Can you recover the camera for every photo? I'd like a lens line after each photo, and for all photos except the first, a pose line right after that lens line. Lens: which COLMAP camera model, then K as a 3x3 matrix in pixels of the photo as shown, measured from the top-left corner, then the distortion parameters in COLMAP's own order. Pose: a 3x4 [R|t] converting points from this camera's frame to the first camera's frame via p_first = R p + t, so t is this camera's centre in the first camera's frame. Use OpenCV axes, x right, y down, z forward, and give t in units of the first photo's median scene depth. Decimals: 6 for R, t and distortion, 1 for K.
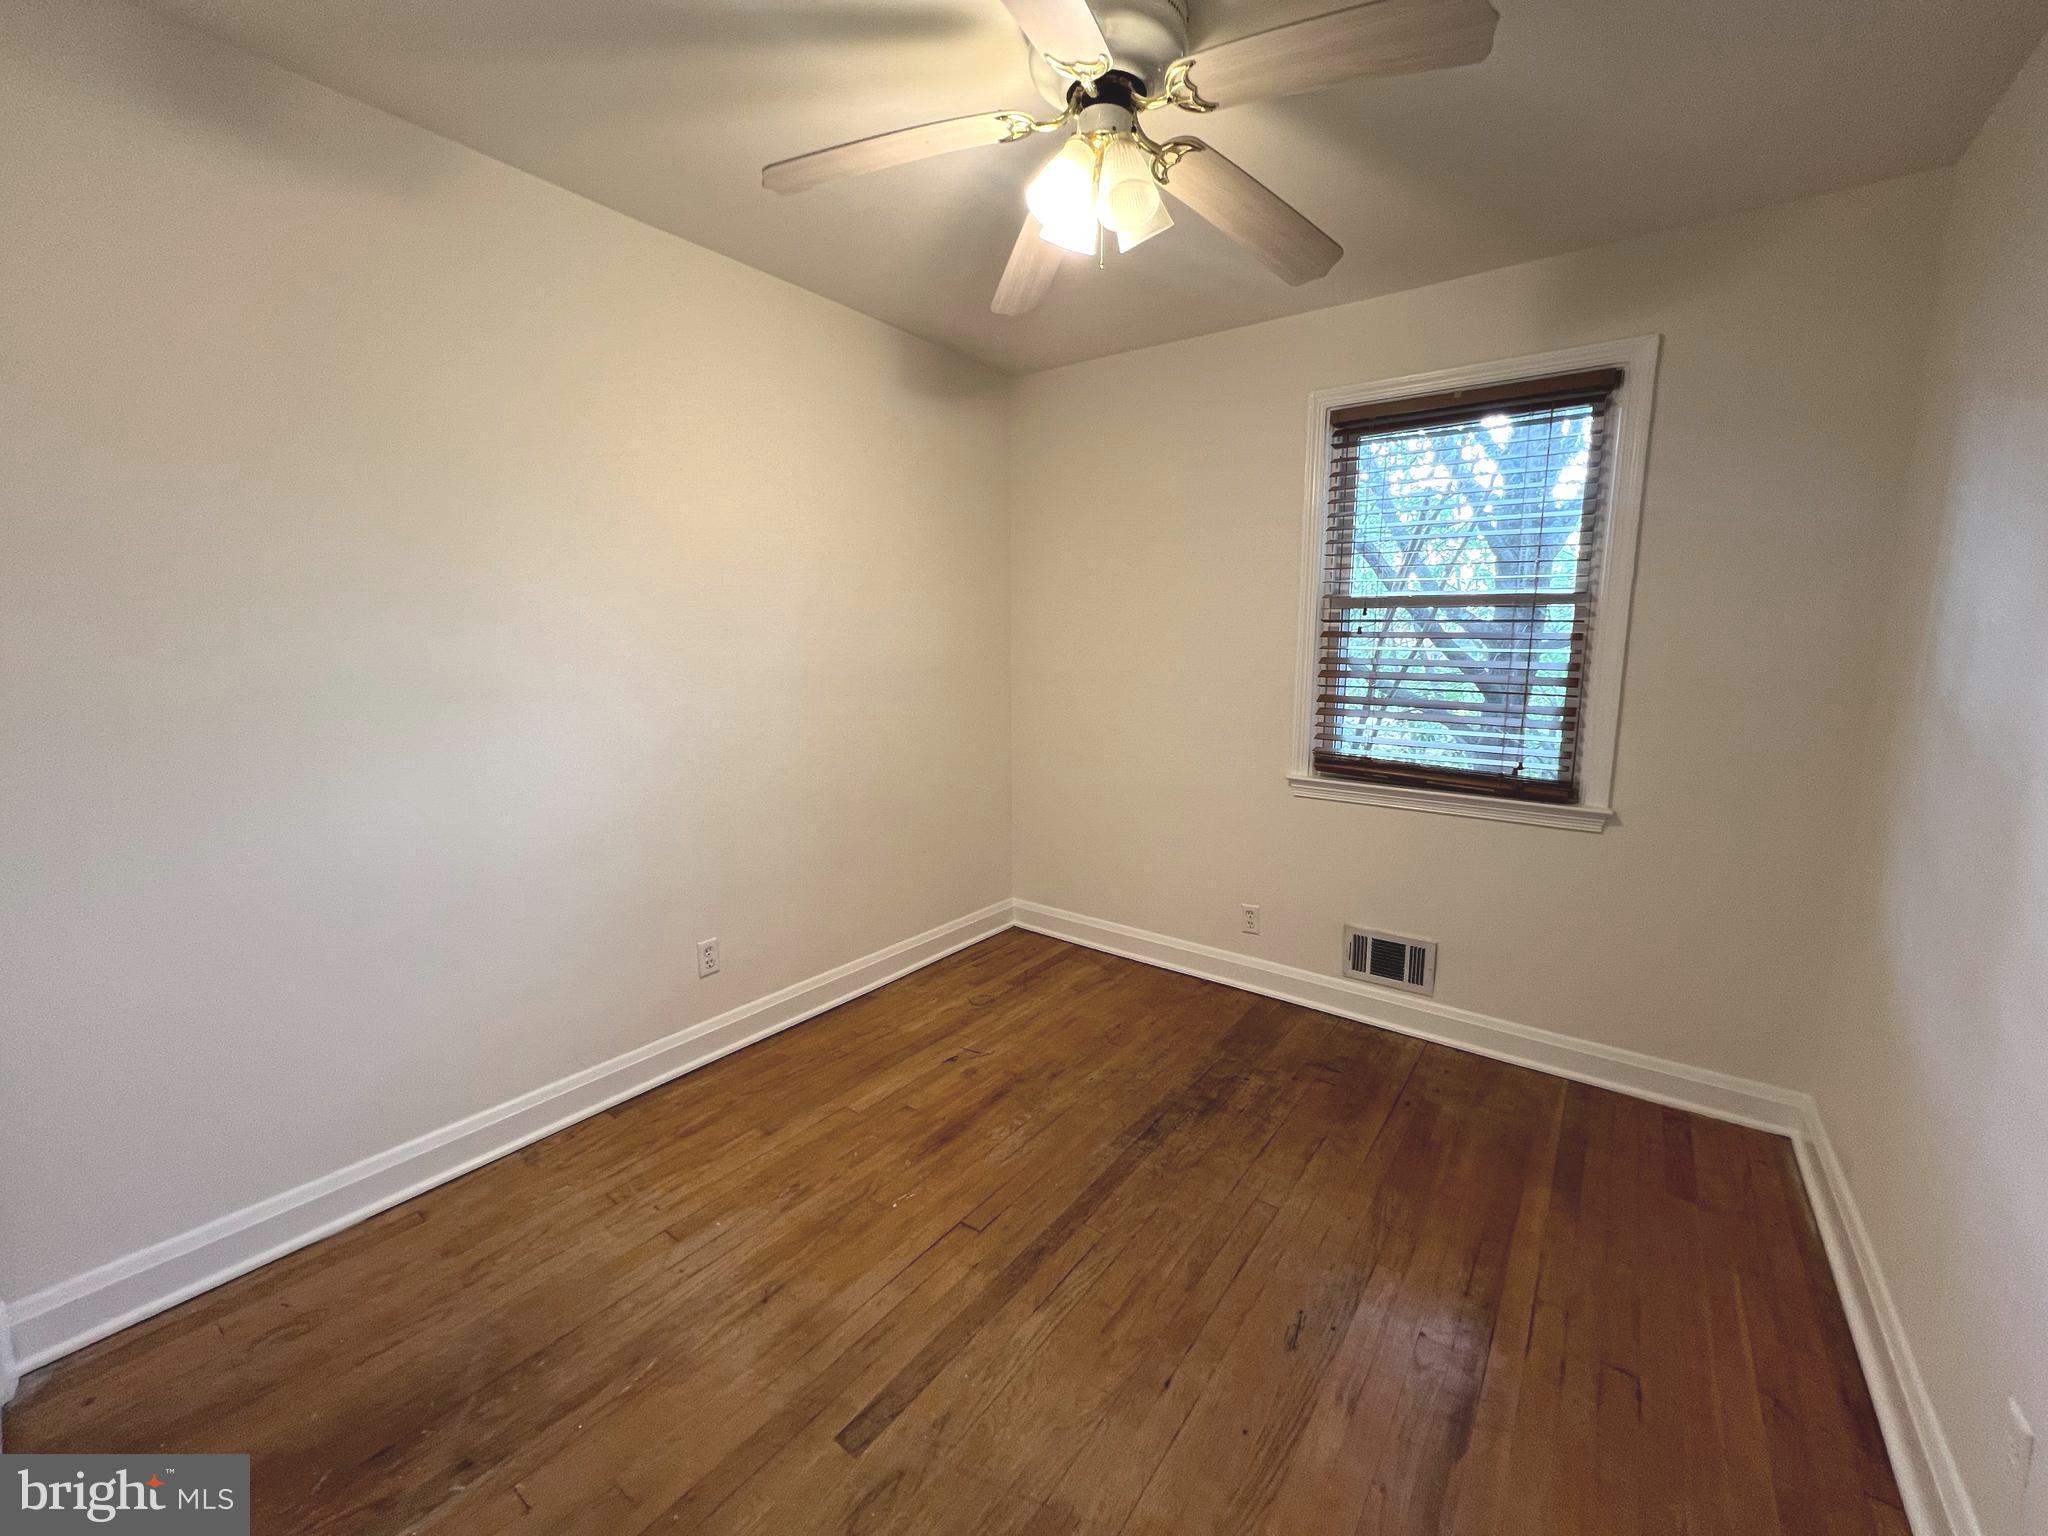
lens RADIAL K [[823.3, 0, 1024.0], [0, 823.3, 768.0], [0, 0, 1]] dist [-0.003083, 0.000545]
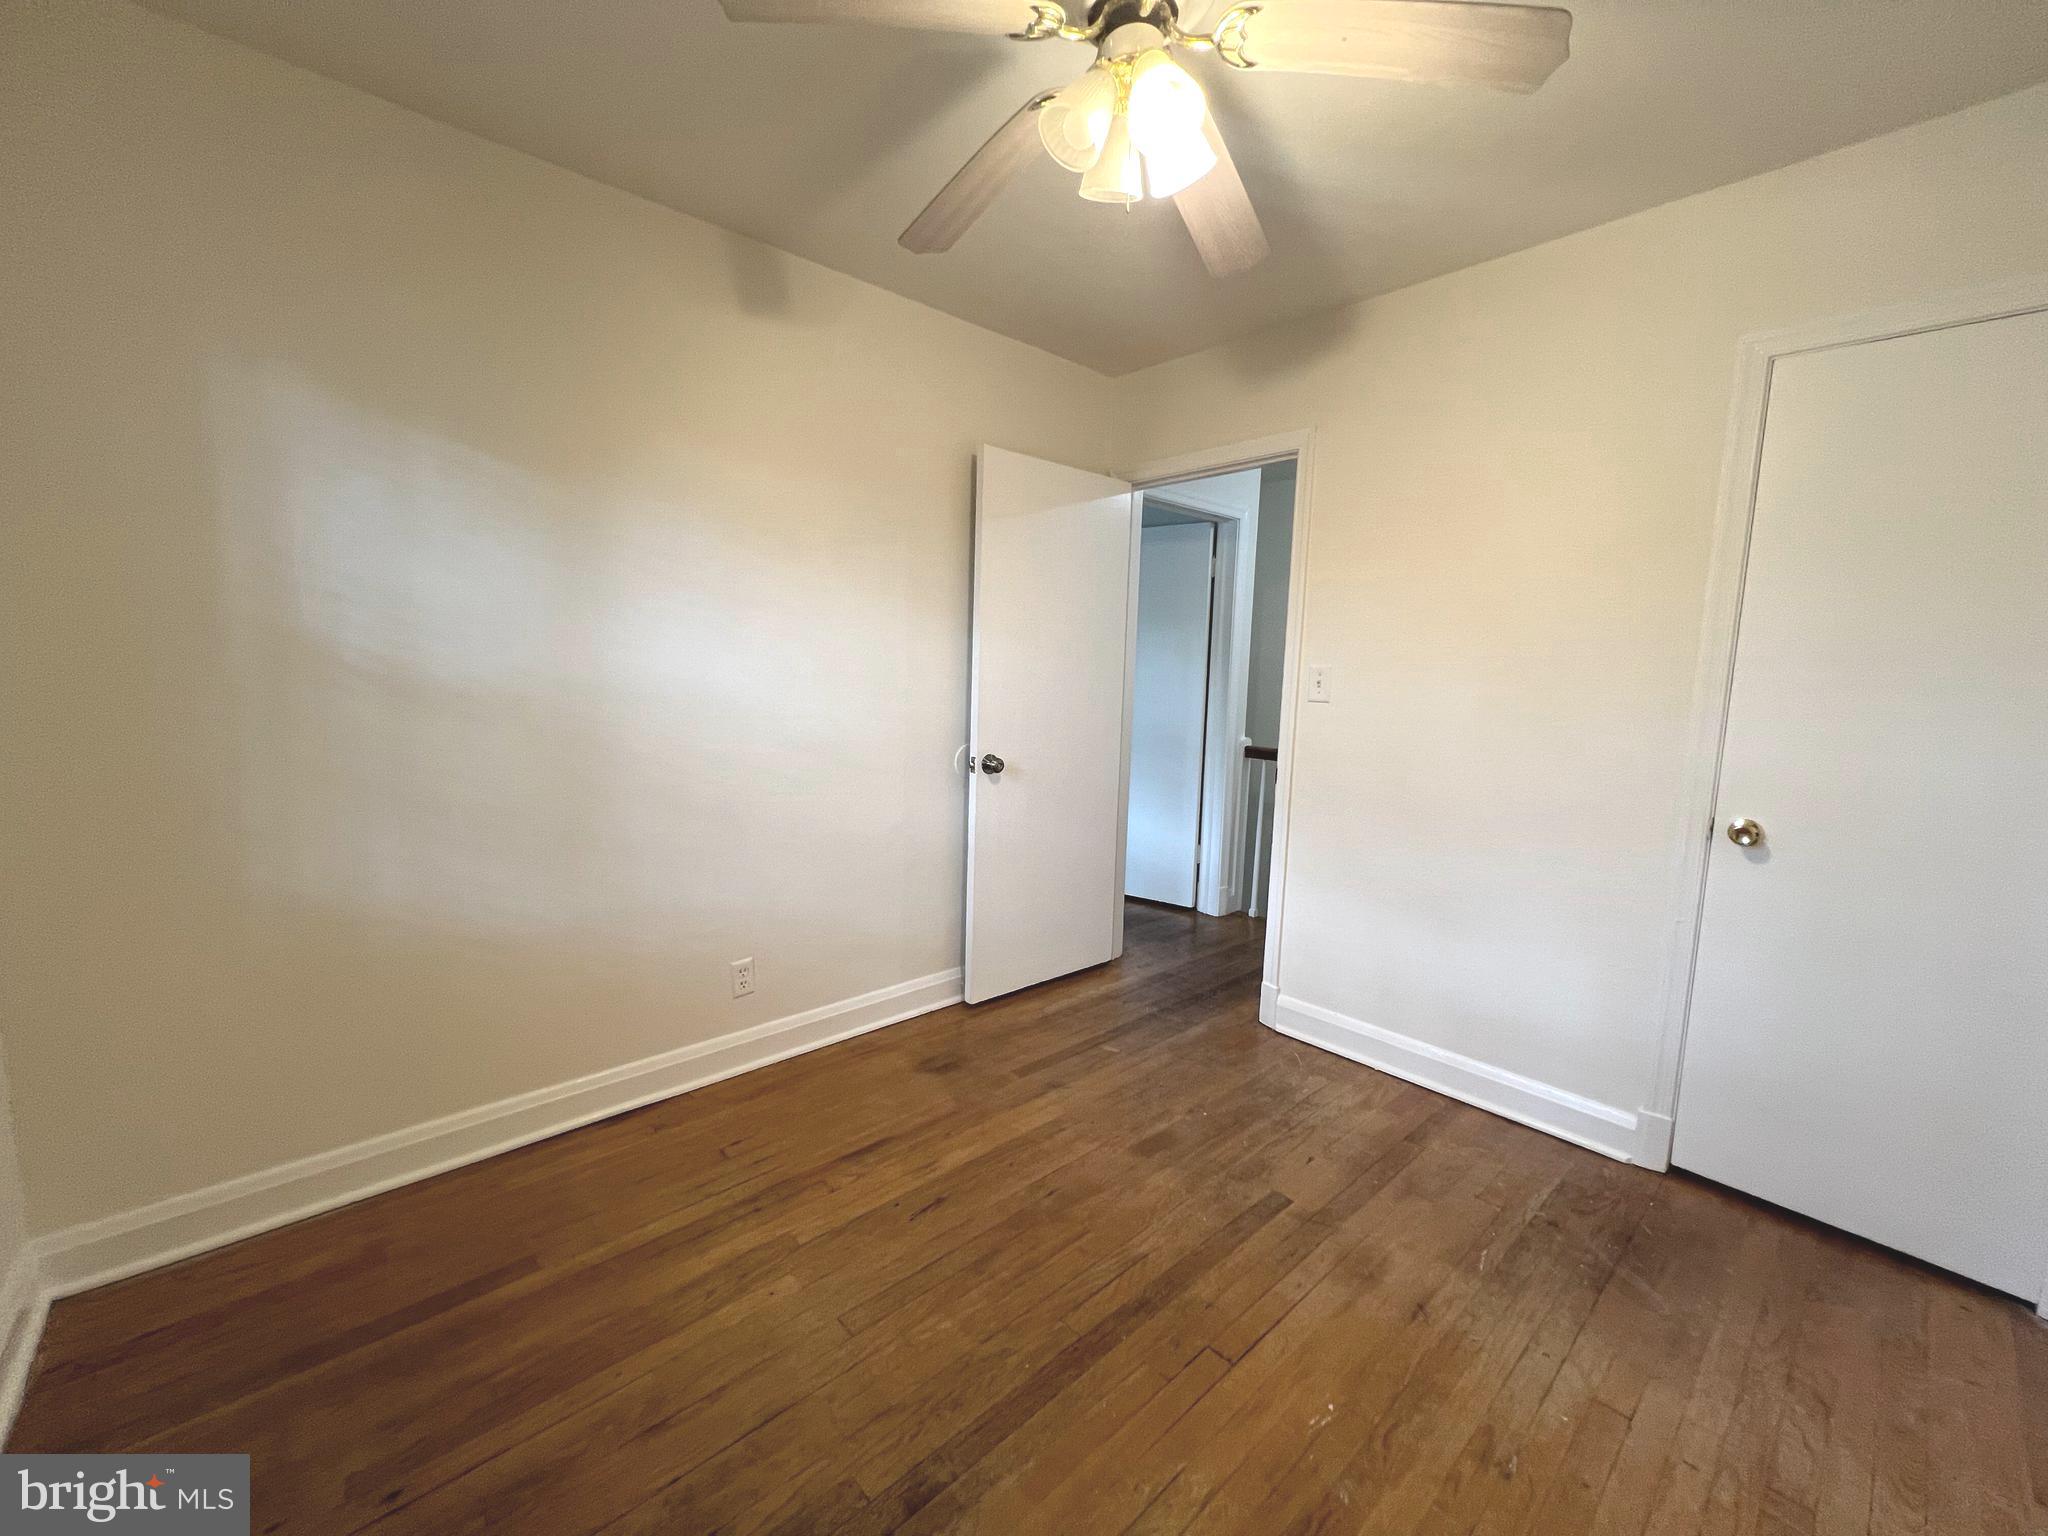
lens RADIAL K [[823.3, 0, 1024.0], [0, 823.3, 768.0], [0, 0, 1]] dist [-0.003083, 0.000545]
pose [[-0.982450, -0.052701, 0.178925, 0.012179], [-0.001958, 0.962116, 0.272632, -0.246381], [-0.186514, 0.267497, -0.945335, 1.831339]]
